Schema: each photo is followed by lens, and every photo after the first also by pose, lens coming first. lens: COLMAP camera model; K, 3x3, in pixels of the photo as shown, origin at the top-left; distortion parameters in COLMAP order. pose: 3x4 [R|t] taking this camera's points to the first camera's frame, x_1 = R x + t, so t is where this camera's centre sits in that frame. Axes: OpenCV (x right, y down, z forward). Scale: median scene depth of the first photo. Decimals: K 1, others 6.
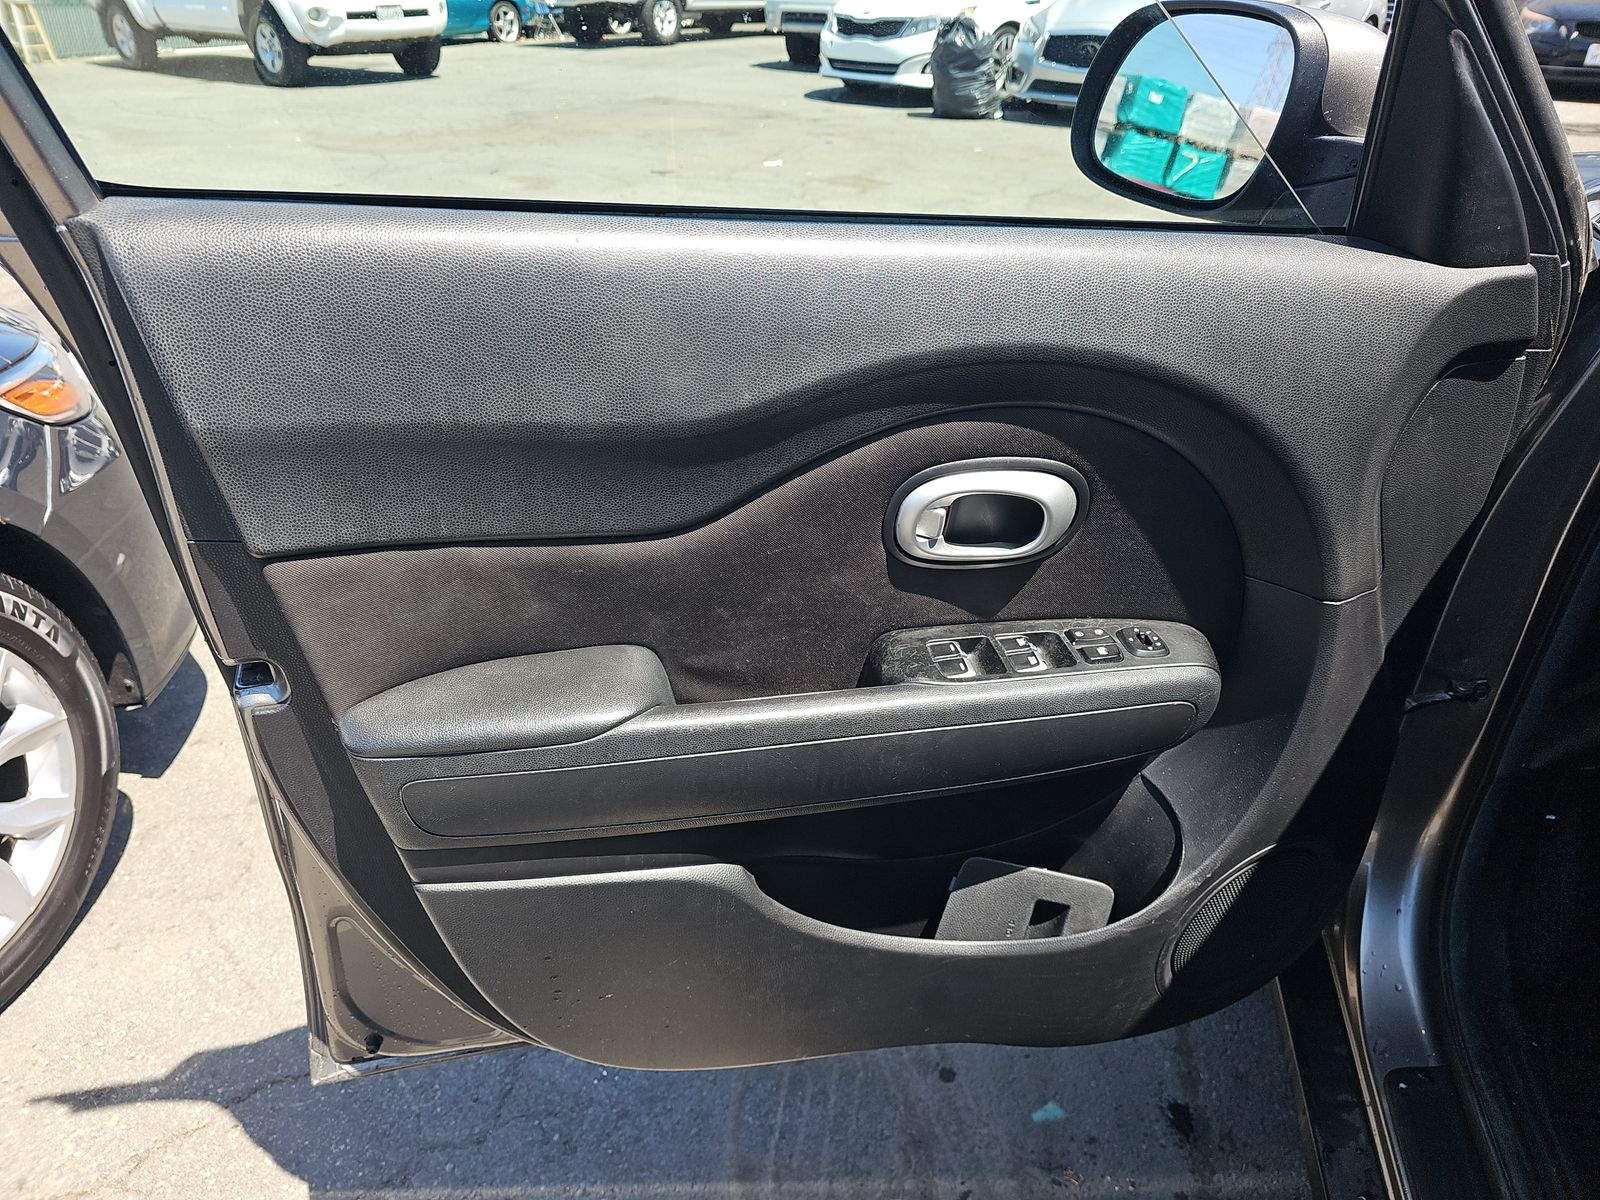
lens RADIAL K [[1057.8, 0, 804.7], [0, 1057.8, 591.1], [0, 0, 1]] dist [0.024602, -0.022259]
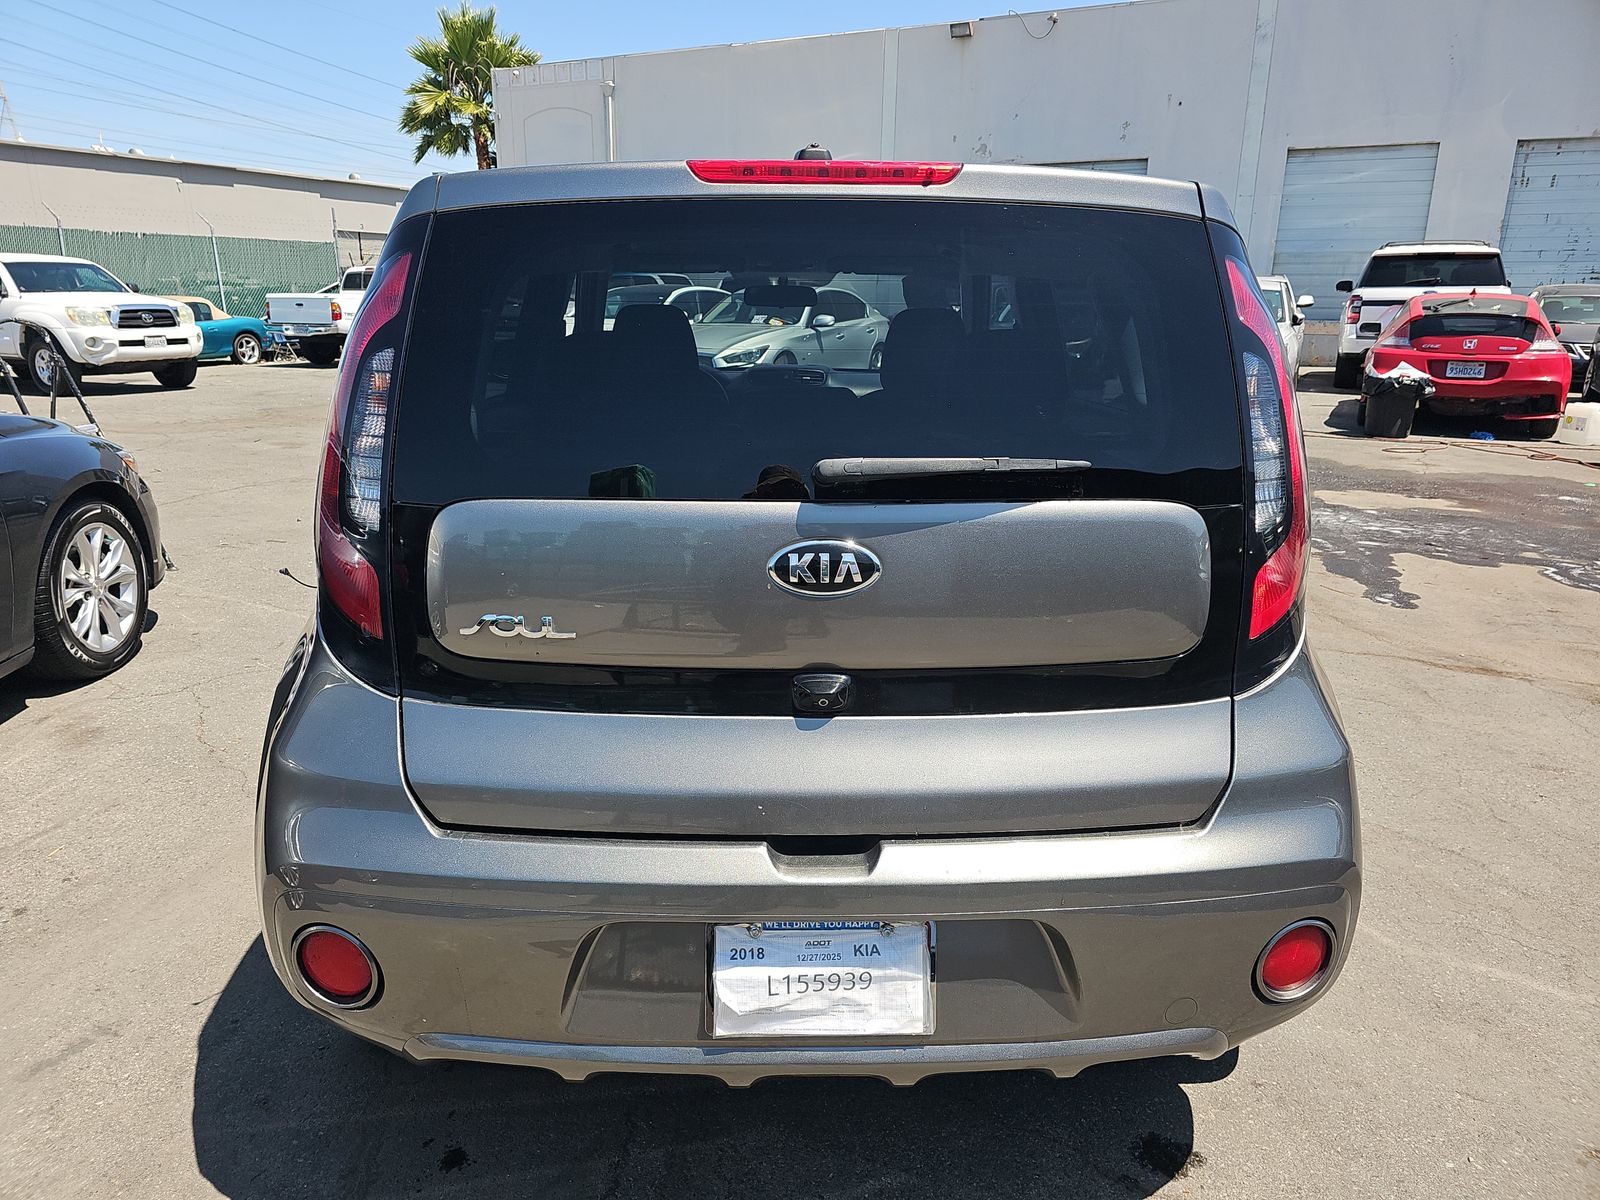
lens RADIAL K [[1057.8, 0, 791.2], [0, 1057.8, 601.8], [0, 0, 1]] dist [0.024602, -0.022259]
pose [[0.972931, -0.056902, 0.223983, 0.031101], [0.112304, 0.963491, -0.243050, 0.103091], [-0.201975, 0.261625, 0.943800, -0.185628]]
